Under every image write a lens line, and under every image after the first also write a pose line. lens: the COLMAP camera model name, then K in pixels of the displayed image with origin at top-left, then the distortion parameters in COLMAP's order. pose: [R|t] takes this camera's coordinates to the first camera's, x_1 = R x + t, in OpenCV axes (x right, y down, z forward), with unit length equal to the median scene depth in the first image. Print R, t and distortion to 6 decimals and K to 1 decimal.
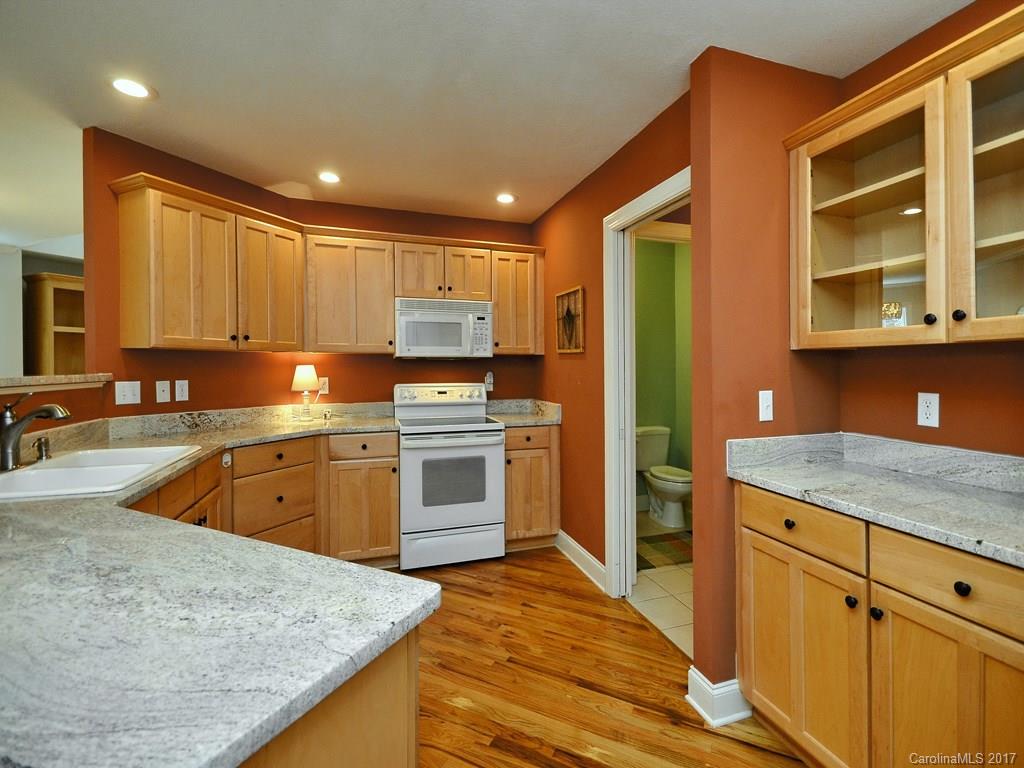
lens RADIAL K [[455.9, 0, 523.0], [0, 455.9, 365.2], [0, 0, 1]] dist [0.002281, -0.000168]
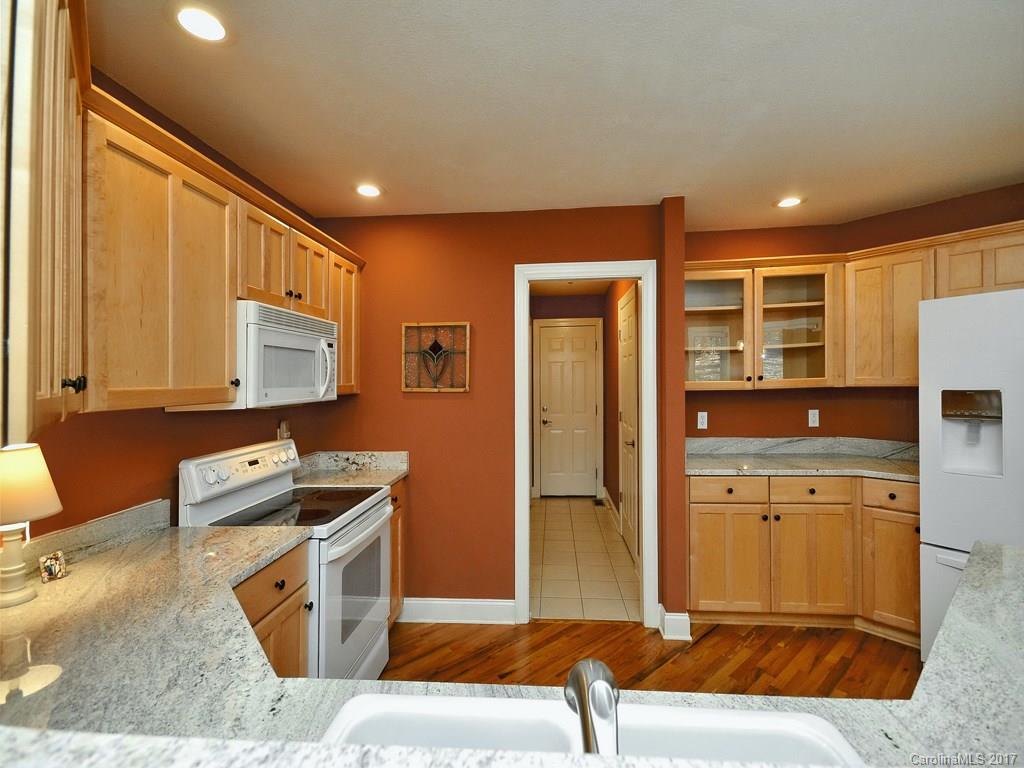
lens RADIAL K [[455.9, 0, 513.6], [0, 455.9, 377.2], [0, 0, 1]] dist [0.002281, -0.000168]
pose [[0.401213, 0.000498, 0.915985, -0.665649], [0.018170, 0.999799, -0.008502, -0.046393], [-0.915805, 0.020054, 0.401123, 0.498121]]
